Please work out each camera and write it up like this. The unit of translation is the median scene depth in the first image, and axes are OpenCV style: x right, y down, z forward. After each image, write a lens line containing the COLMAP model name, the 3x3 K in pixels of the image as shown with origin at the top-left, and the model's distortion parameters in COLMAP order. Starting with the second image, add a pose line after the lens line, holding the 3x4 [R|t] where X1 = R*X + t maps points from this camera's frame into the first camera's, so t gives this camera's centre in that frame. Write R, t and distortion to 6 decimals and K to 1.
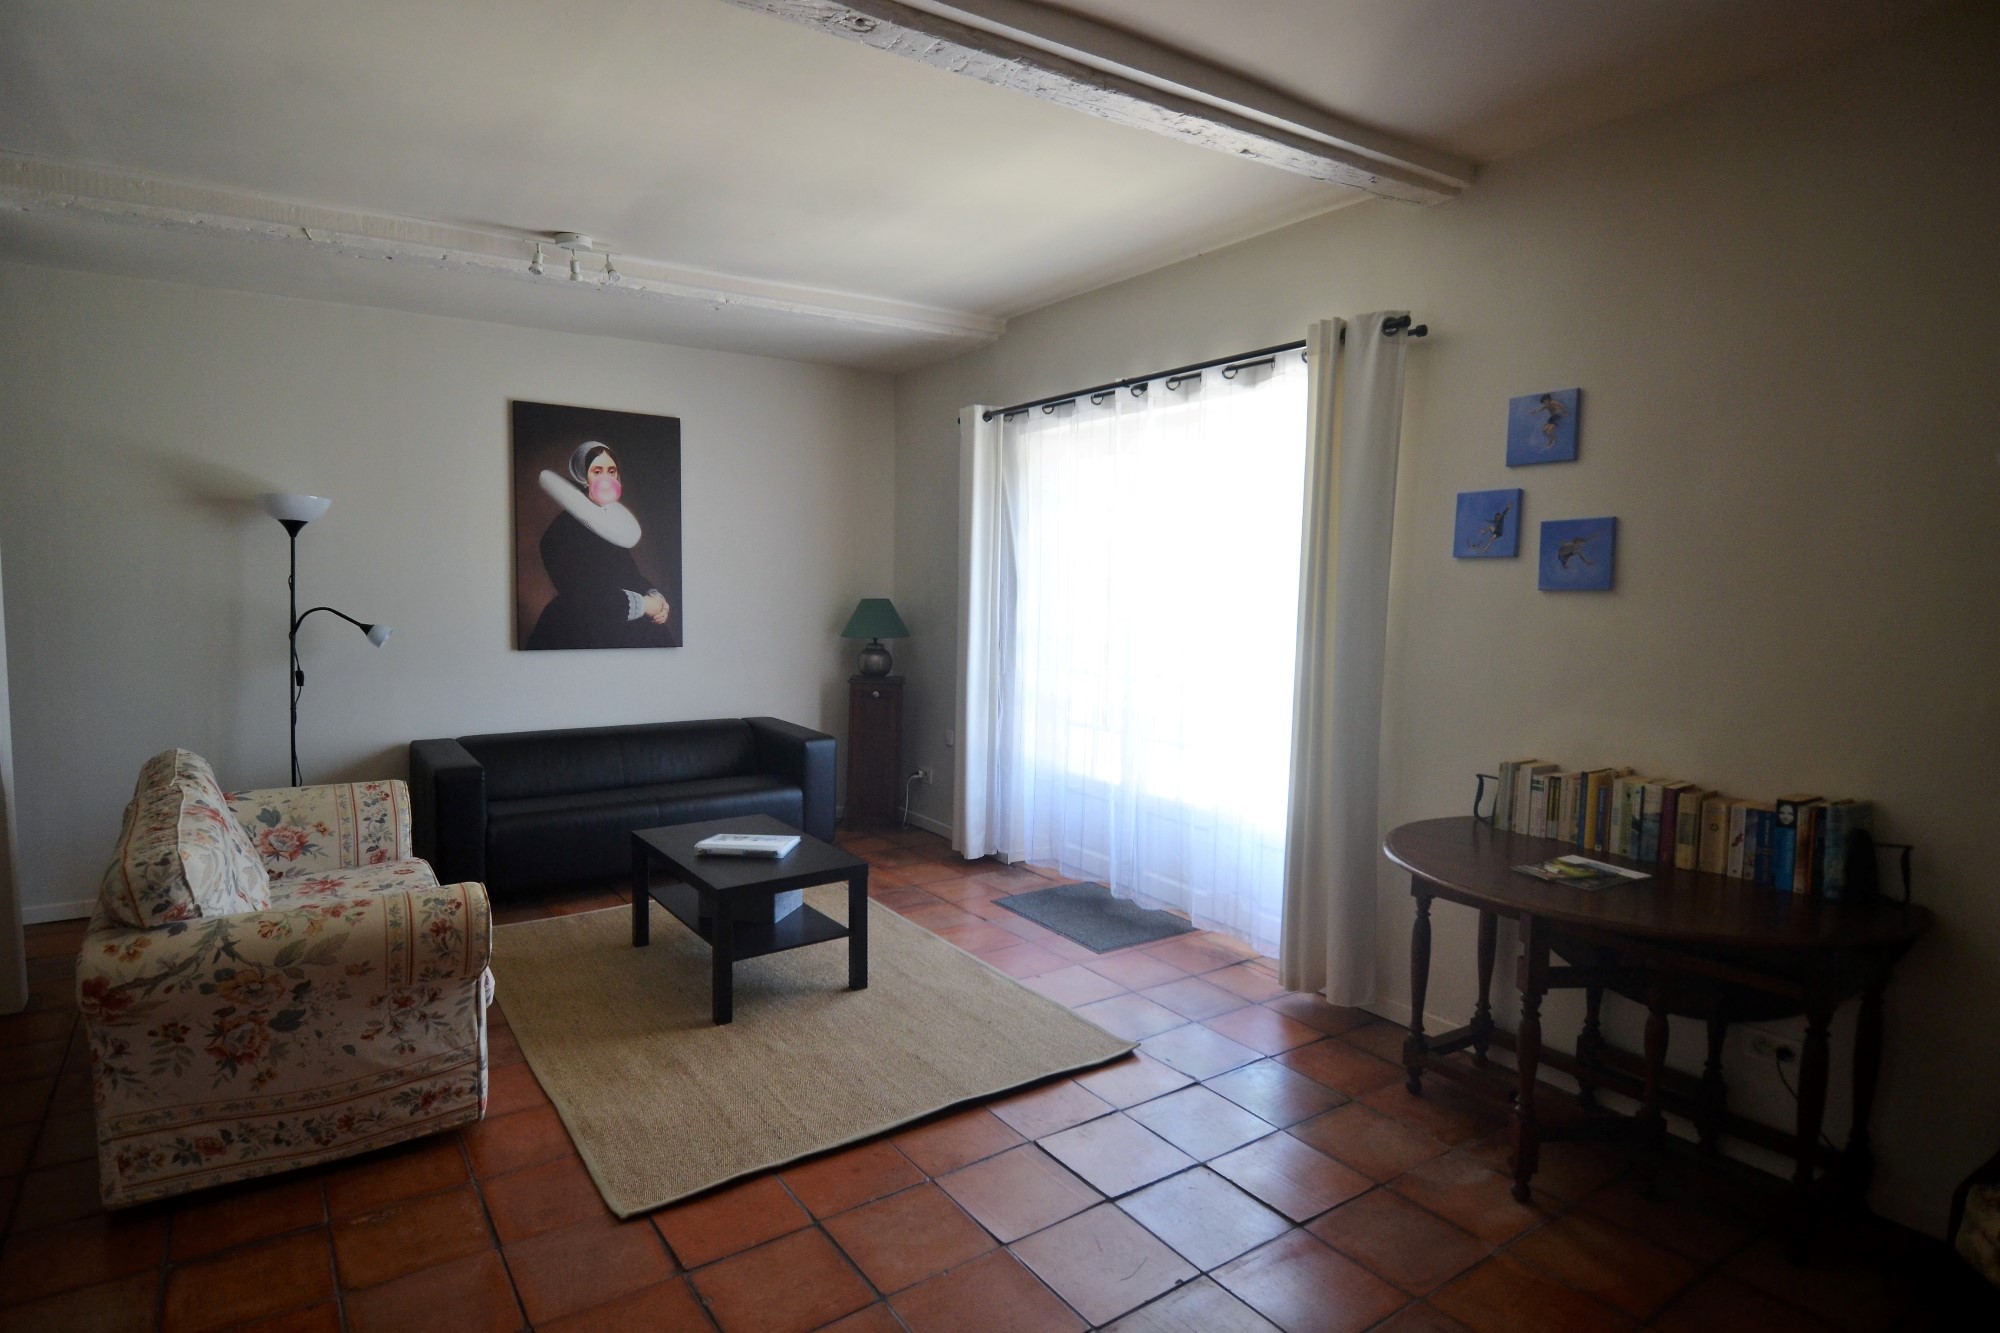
lens RADIAL K [[1056.8, 0, 983.5], [0, 1056.8, 667.8], [0, 0, 1]] dist [0.054098, -0.061806]
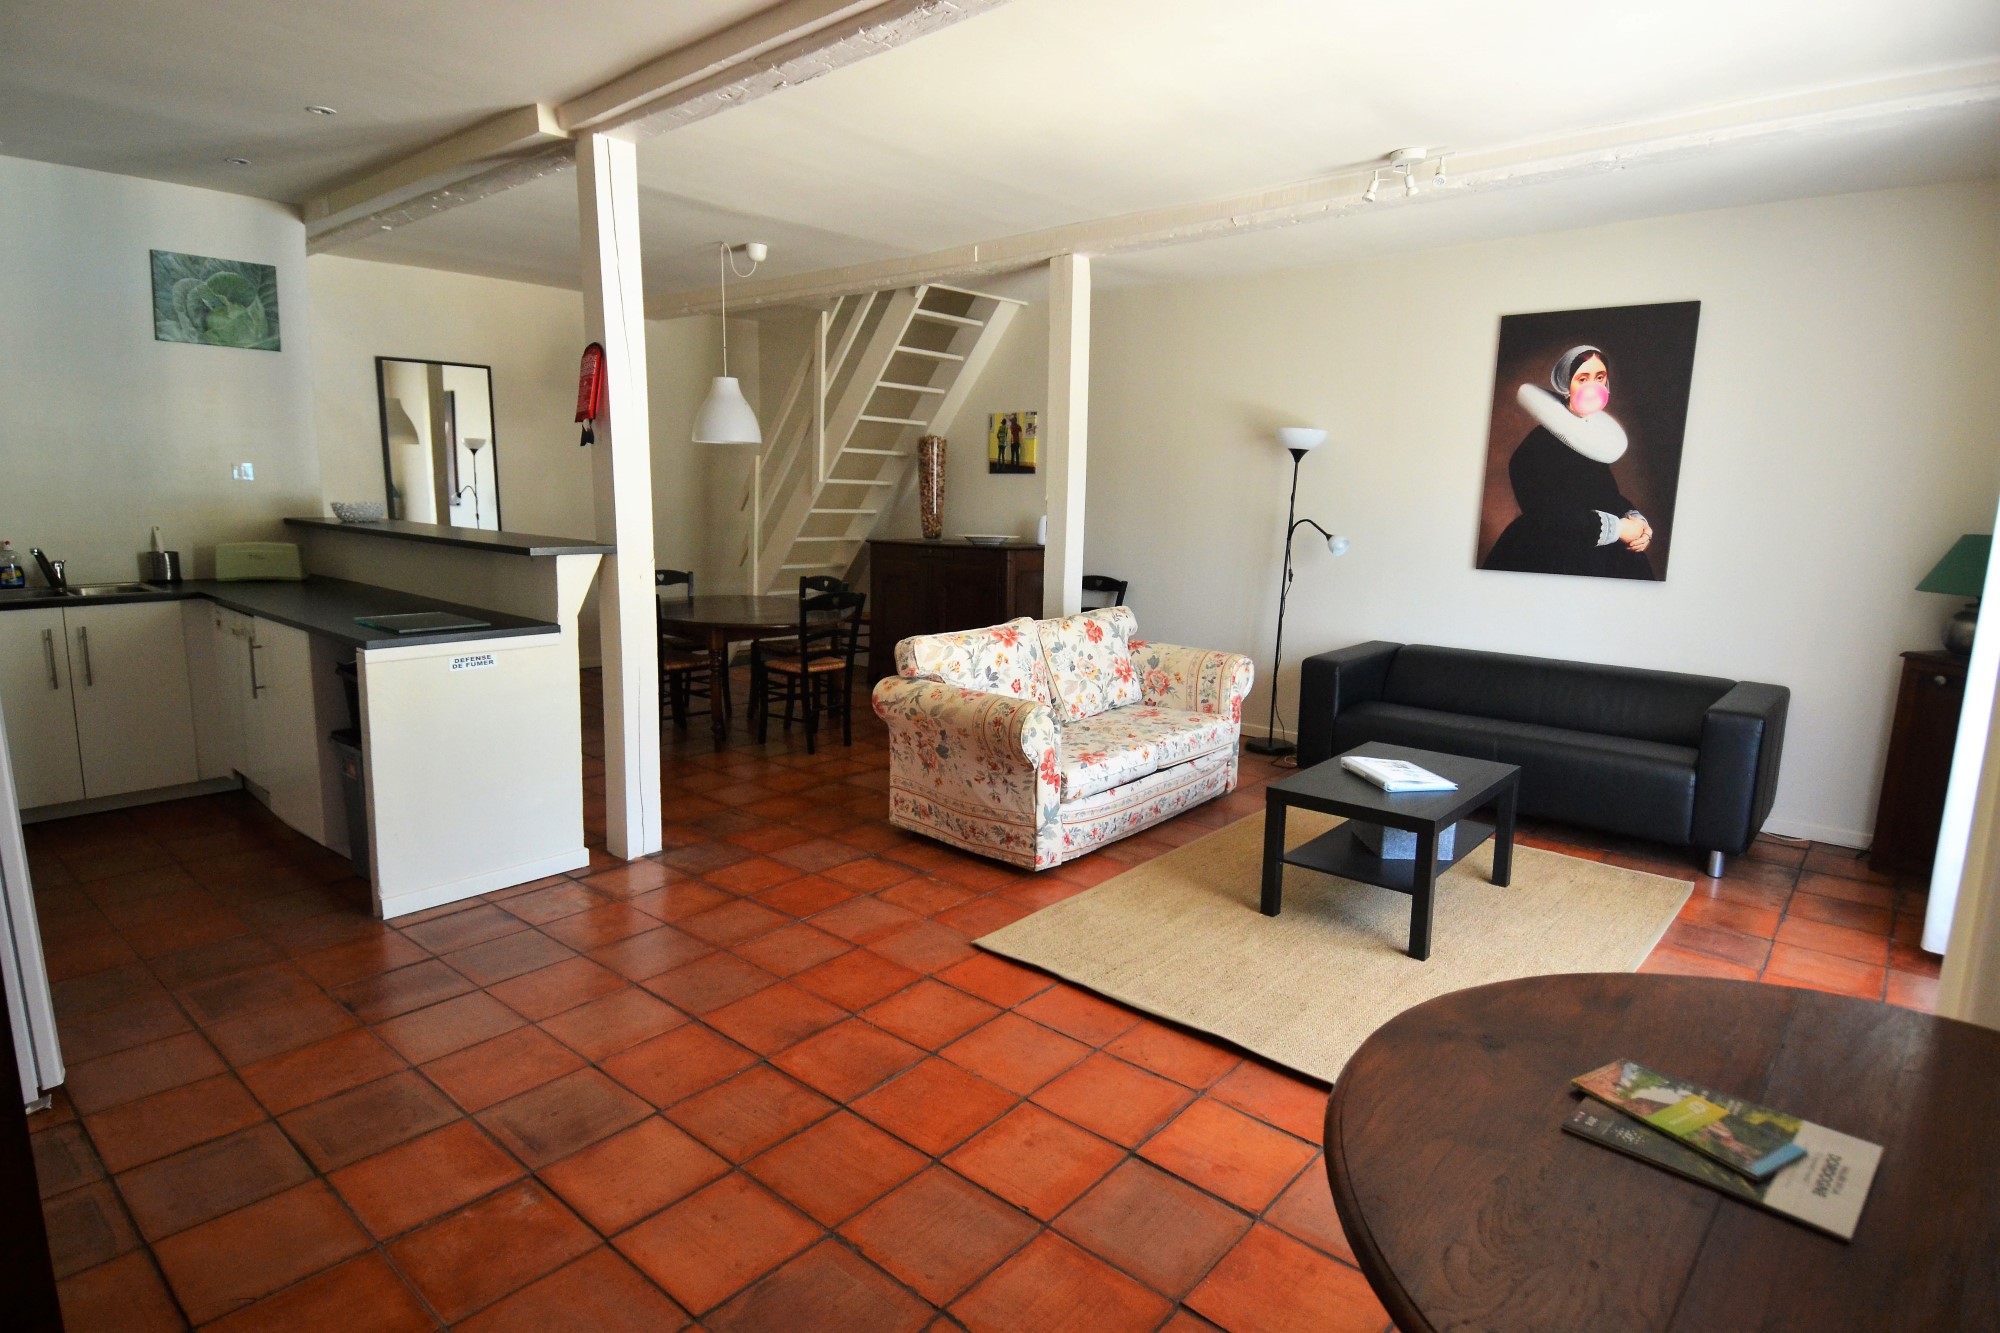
lens RADIAL K [[1056.8, 0, 983.5], [0, 1056.8, 667.8], [0, 0, 1]] dist [0.054098, -0.061806]
pose [[0.239749, 0.154503, -0.958462, 0.620981], [-0.099441, 0.985971, 0.134063, -0.018527], [0.965729, 0.063169, 0.251749, 0.424110]]
